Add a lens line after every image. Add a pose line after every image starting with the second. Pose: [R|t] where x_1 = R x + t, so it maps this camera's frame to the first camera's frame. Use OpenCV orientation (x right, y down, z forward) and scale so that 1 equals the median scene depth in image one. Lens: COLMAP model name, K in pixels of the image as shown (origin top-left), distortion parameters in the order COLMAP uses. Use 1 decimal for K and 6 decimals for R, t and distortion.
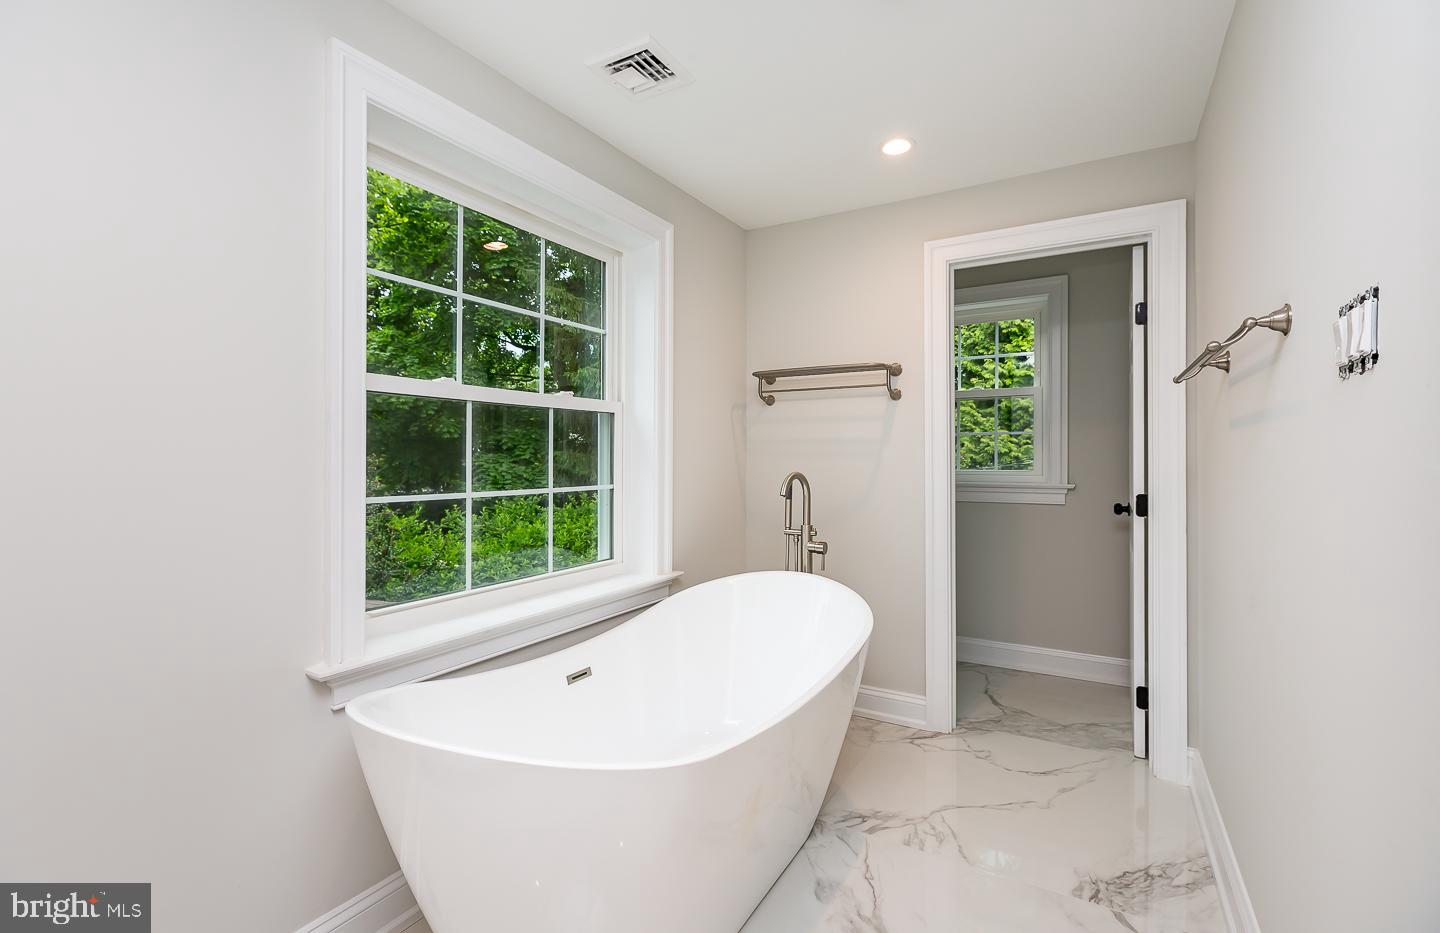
lens RADIAL K [[660.0, 0, 696.6], [0, 660.0, 446.5], [0, 0, 1]] dist [-0.000792, -0.000025]
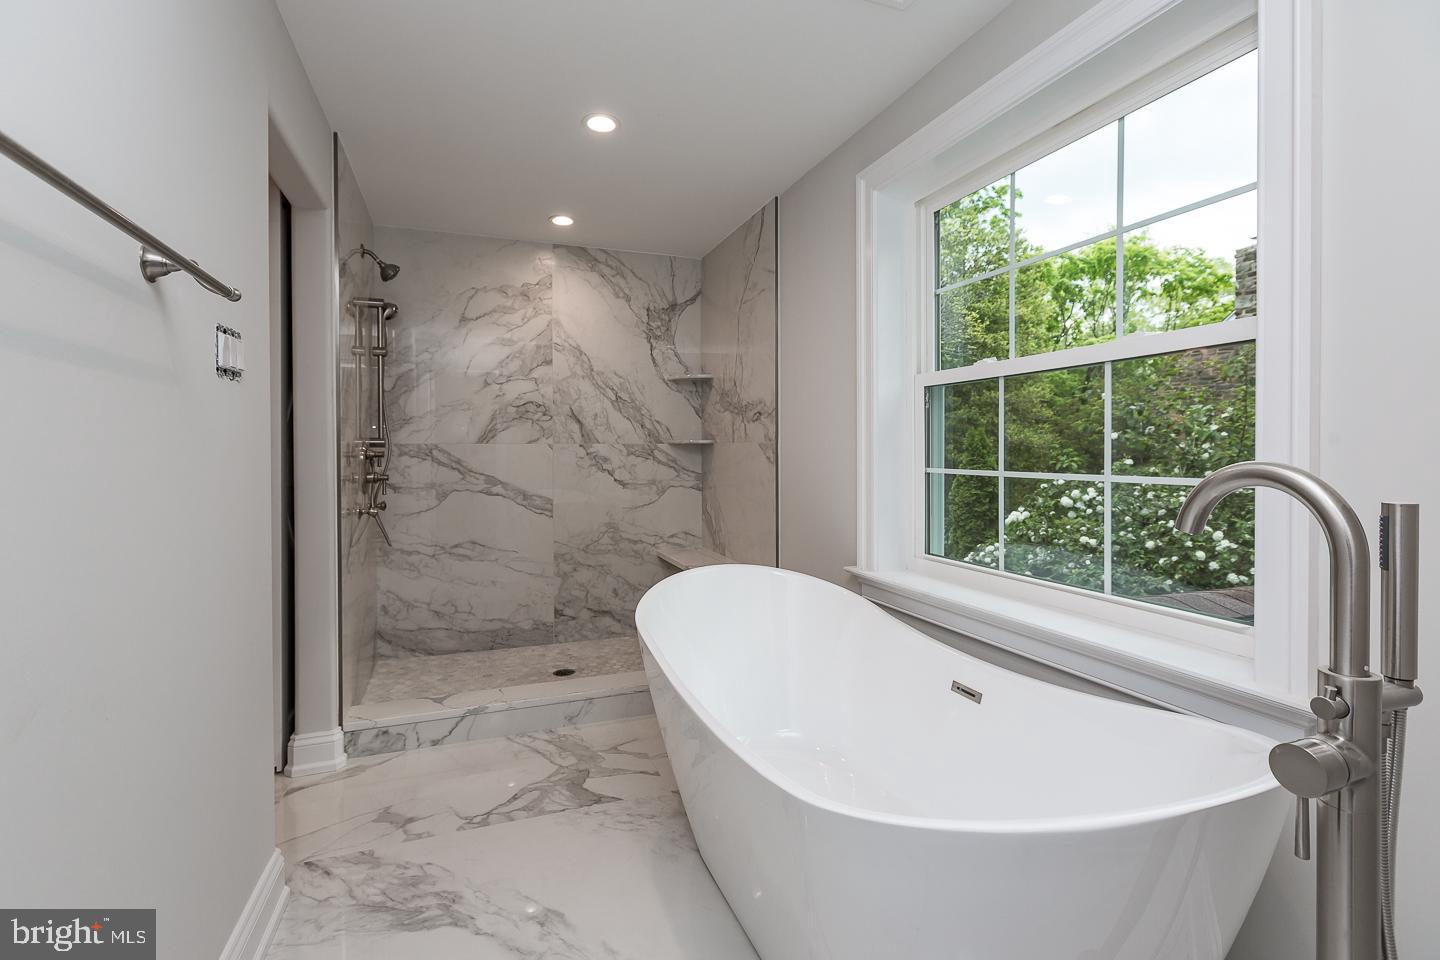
lens RADIAL K [[648.6, 0, 720.0], [0, 648.6, 455.5], [0, 0, 1]] dist [-0.000771, -0.000178]
pose [[-0.605025, 0.006783, -0.796177, 0.521821], [0.014381, 0.999894, -0.002409, 0.033648], [0.796076, -0.012907, -0.605059, 0.977185]]
